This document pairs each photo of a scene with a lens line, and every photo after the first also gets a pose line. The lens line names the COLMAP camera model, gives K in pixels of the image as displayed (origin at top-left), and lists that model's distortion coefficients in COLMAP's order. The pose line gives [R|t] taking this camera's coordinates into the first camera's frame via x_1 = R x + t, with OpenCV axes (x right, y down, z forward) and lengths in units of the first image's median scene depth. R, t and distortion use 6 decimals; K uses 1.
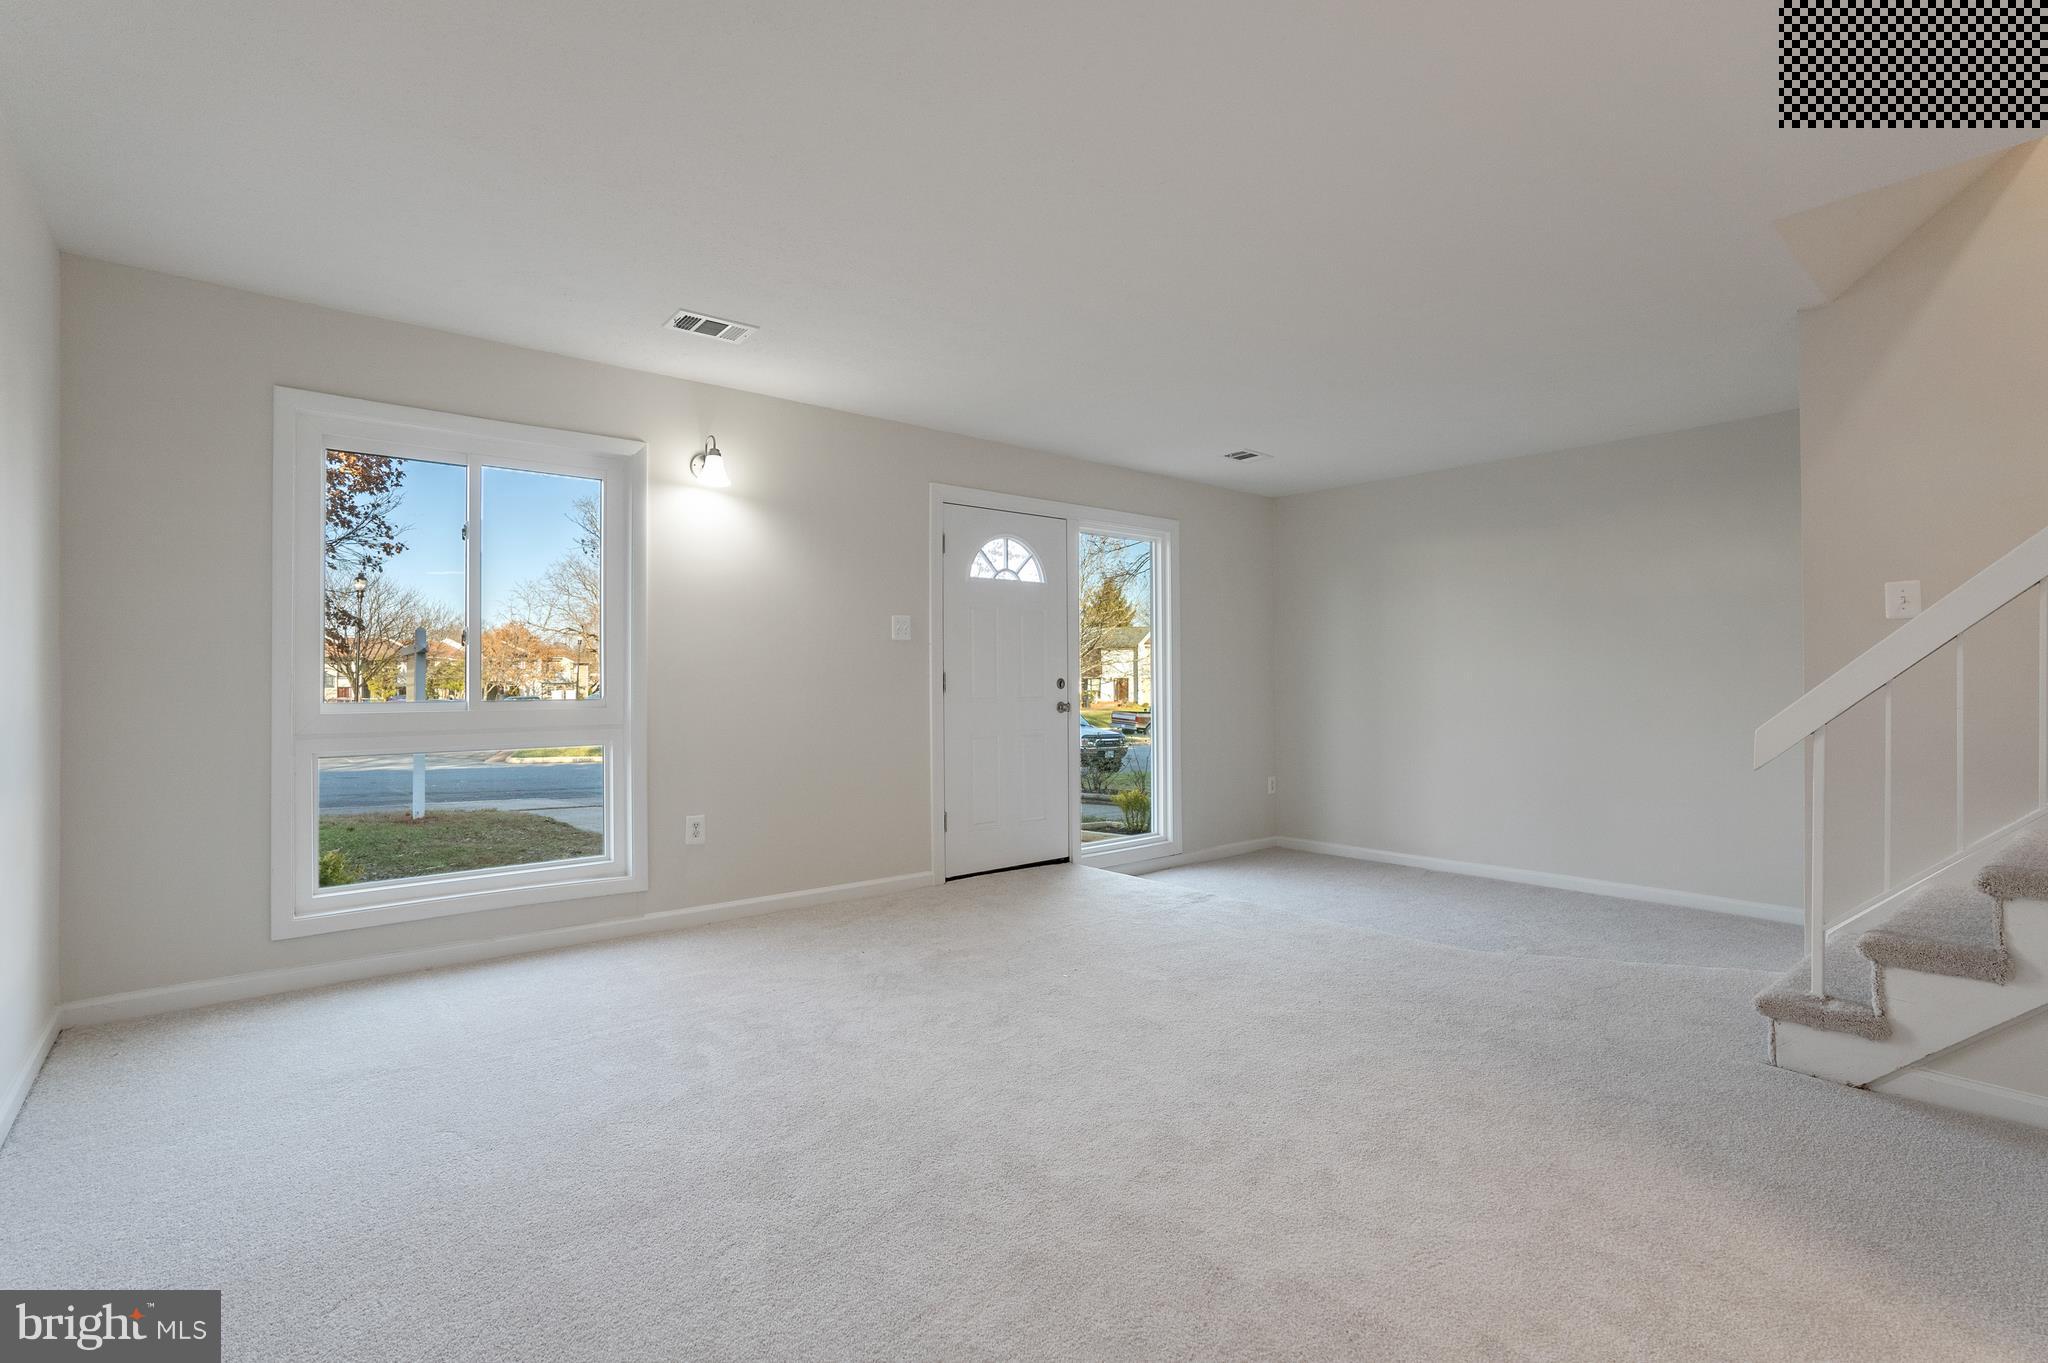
lens RADIAL K [[961.7, 0, 1013.6], [0, 961.7, 682.2], [0, 0, 1]] dist [-0.050340, 0.026878]
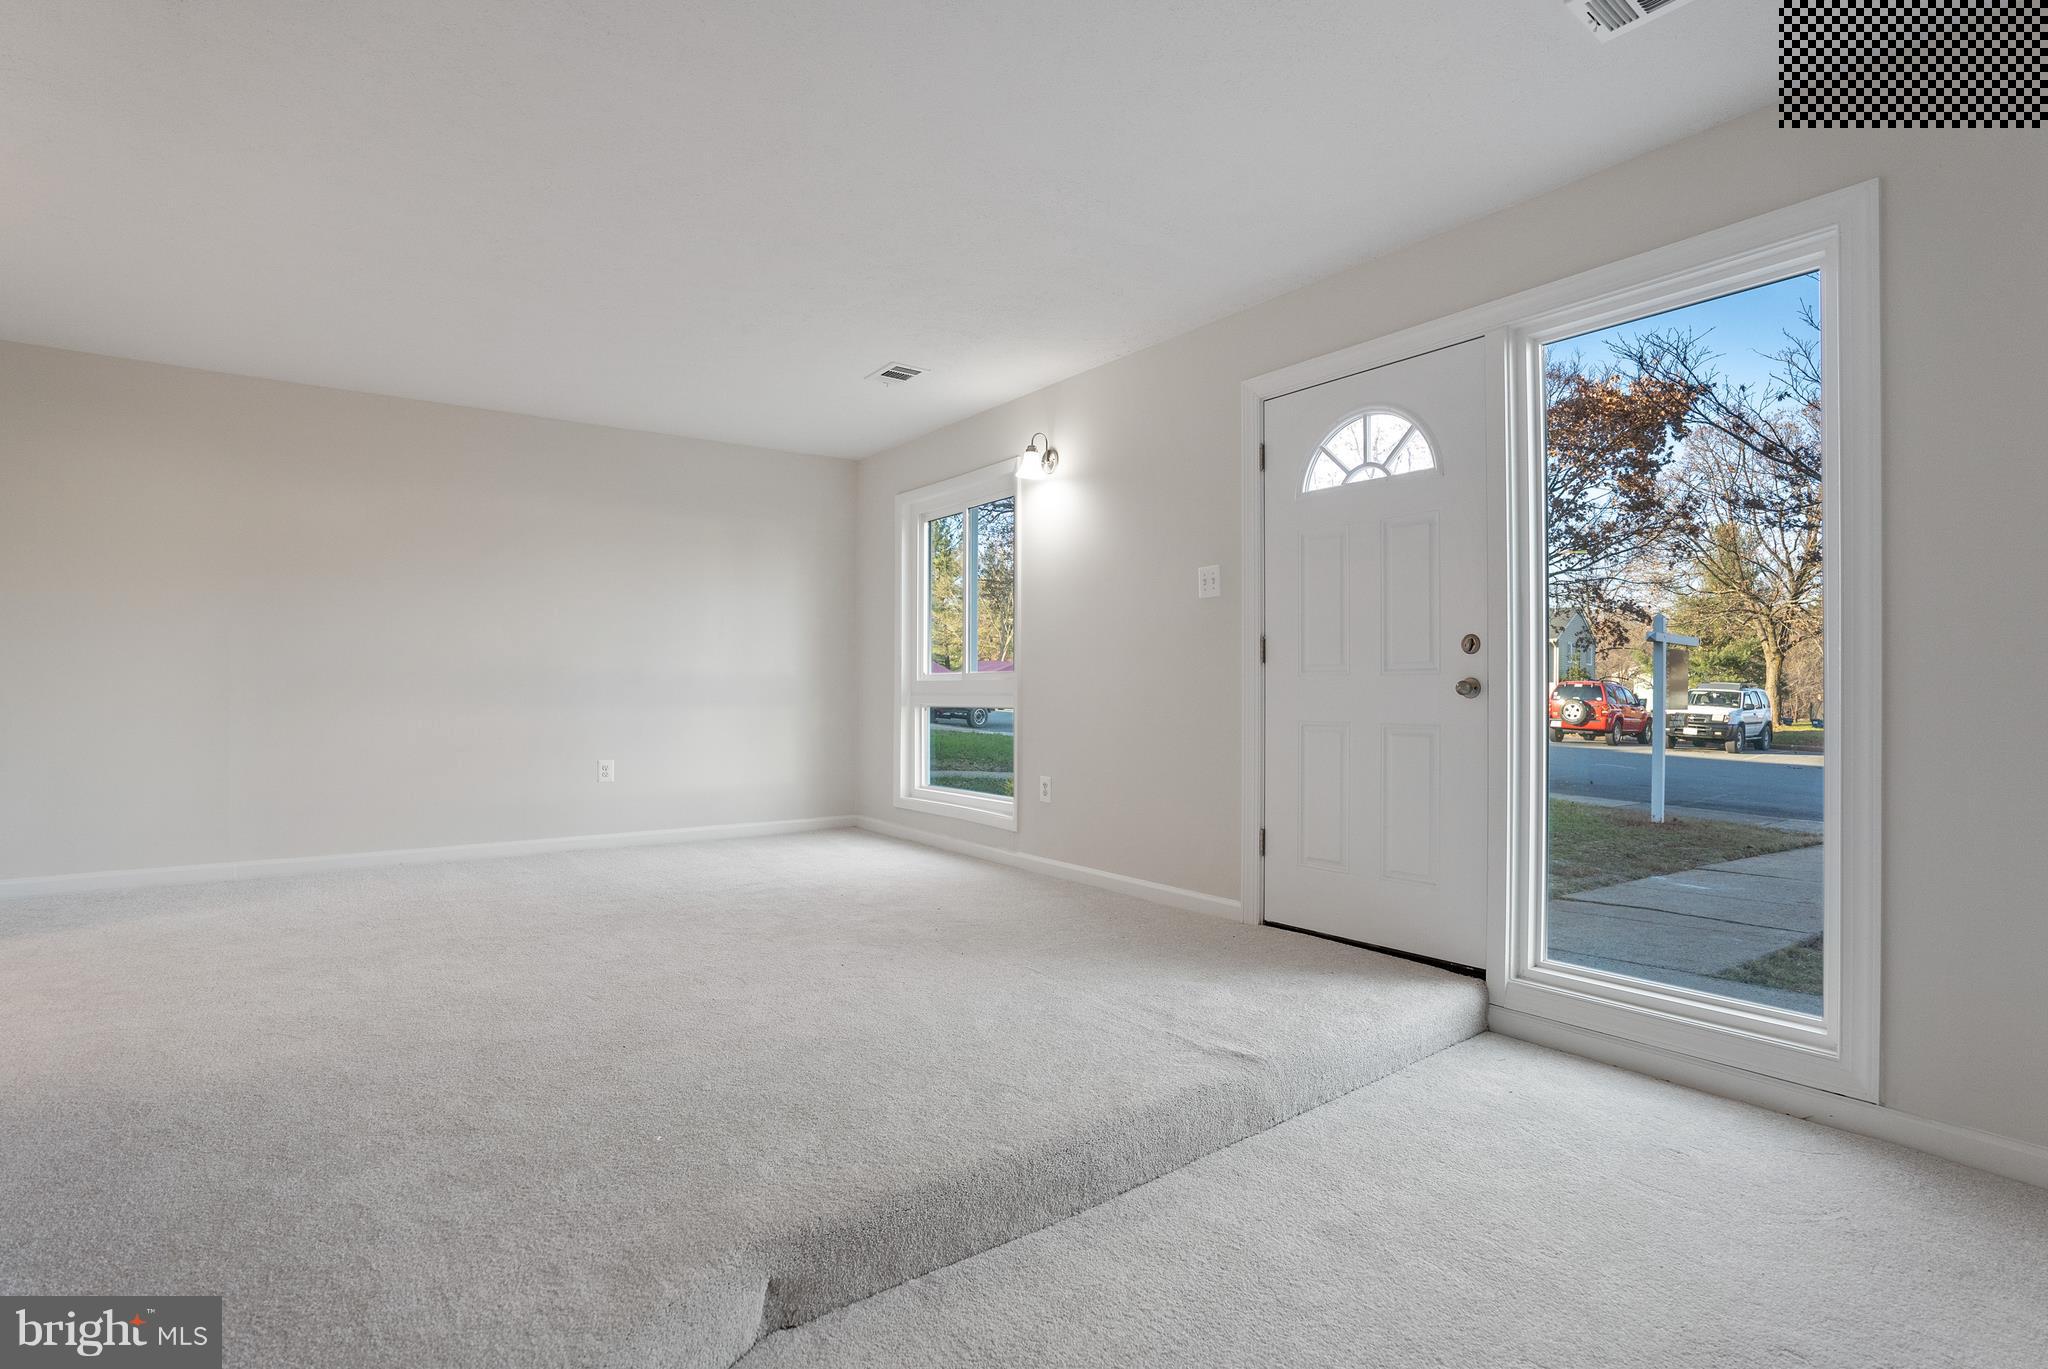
lens RADIAL K [[961.7, 0, 1013.6], [0, 961.7, 685.2], [0, 0, 1]] dist [-0.050340, 0.026878]
pose [[-0.047948, -0.000438, -0.998850, 0.633215], [-0.005188, 0.999987, -0.000190, 0.027697], [0.998836, 0.005173, -0.047950, 0.821745]]
